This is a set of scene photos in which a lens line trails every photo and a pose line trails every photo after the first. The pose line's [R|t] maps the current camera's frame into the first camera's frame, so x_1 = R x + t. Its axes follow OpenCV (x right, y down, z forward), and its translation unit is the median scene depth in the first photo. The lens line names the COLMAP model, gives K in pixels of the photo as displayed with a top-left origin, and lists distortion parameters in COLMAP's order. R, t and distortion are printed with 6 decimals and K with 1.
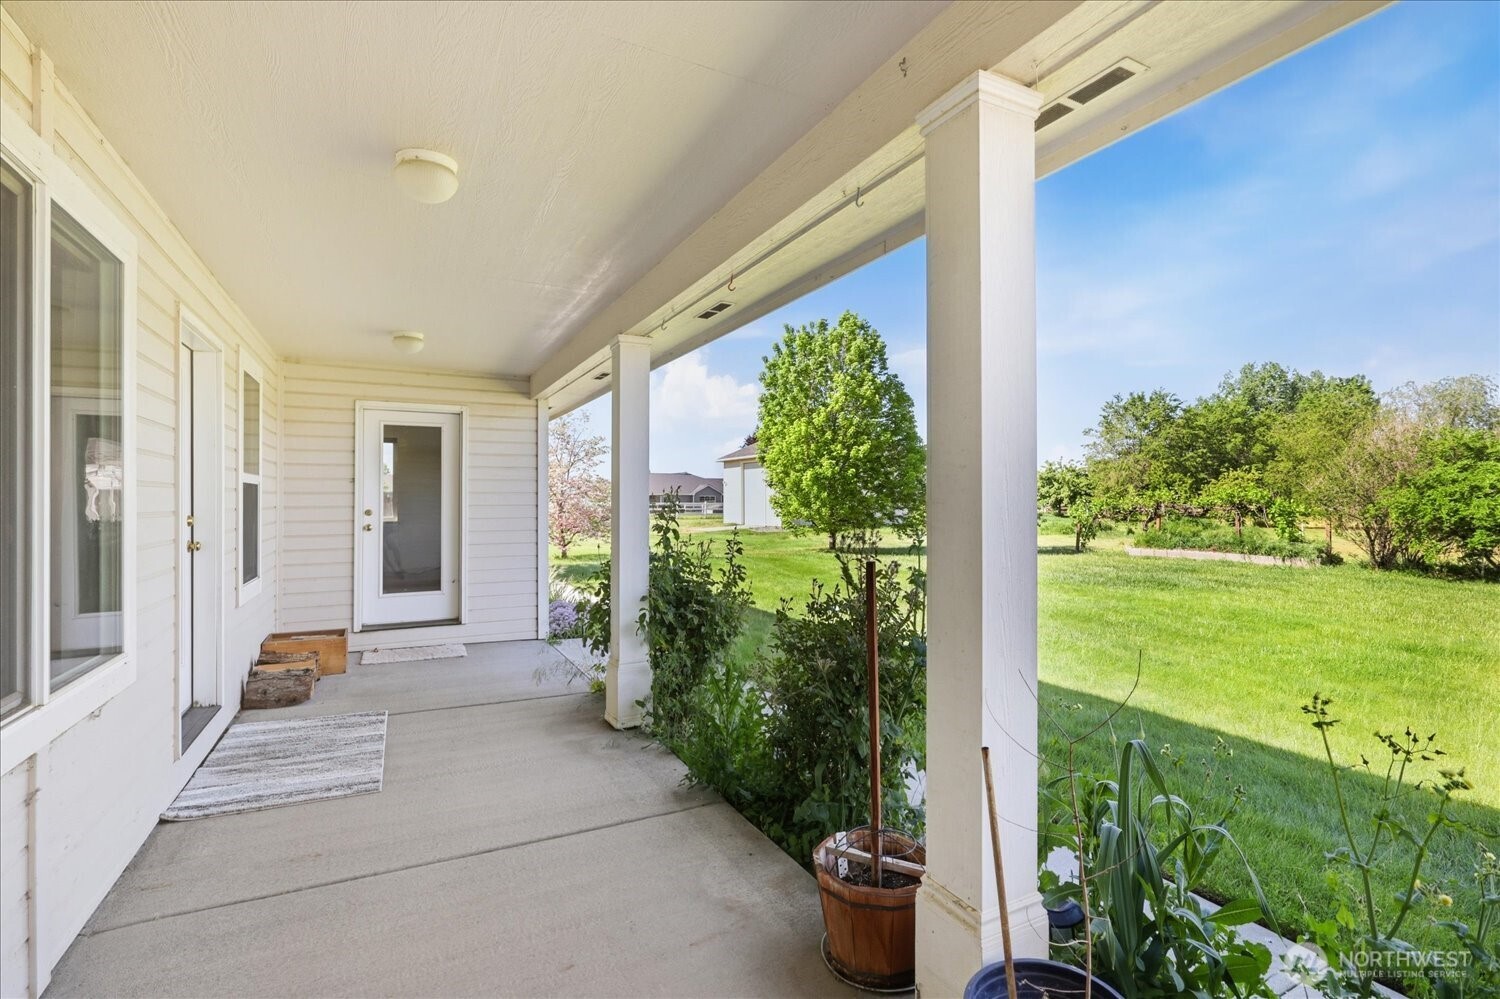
lens RADIAL K [[702.6, 0, 750.0], [0, 702.6, 499.5], [0, 0, 1]] dist [0.017072, -0.000439]
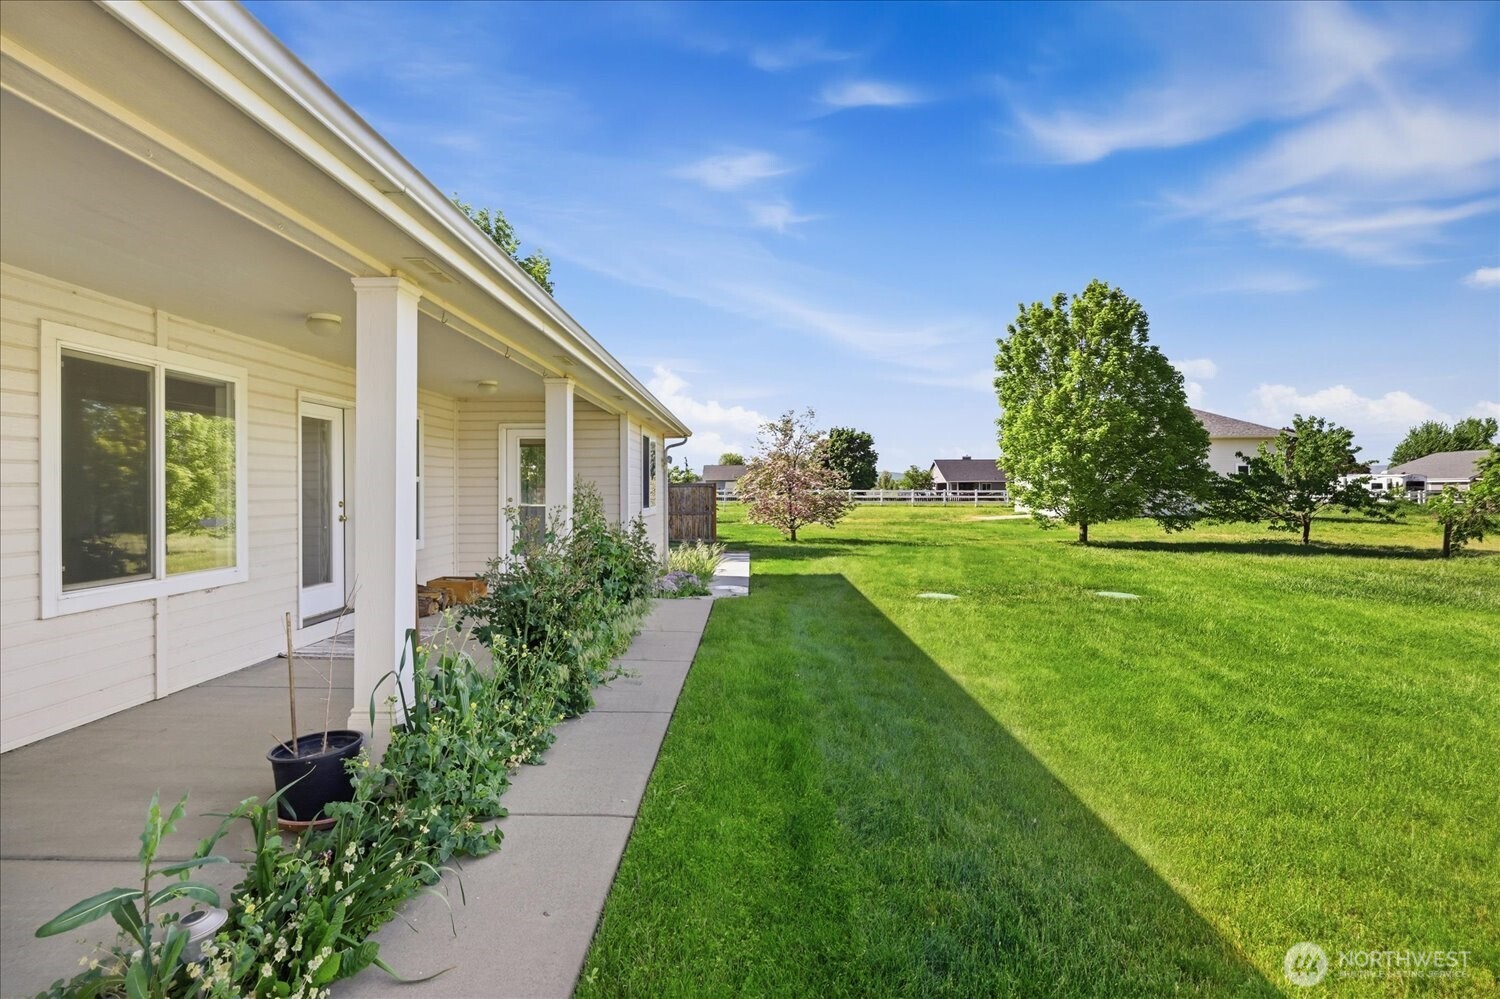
lens RADIAL K [[707.6, 0, 747.2], [0, 707.6, 482.3], [0, 0, 1]] dist [-0.001242, -0.000143]
pose [[0.884347, -0.004806, -0.466805, 0.172602], [0.002424, 0.999981, -0.005704, -0.002479], [0.466823, 0.003912, 0.884342, -0.018355]]
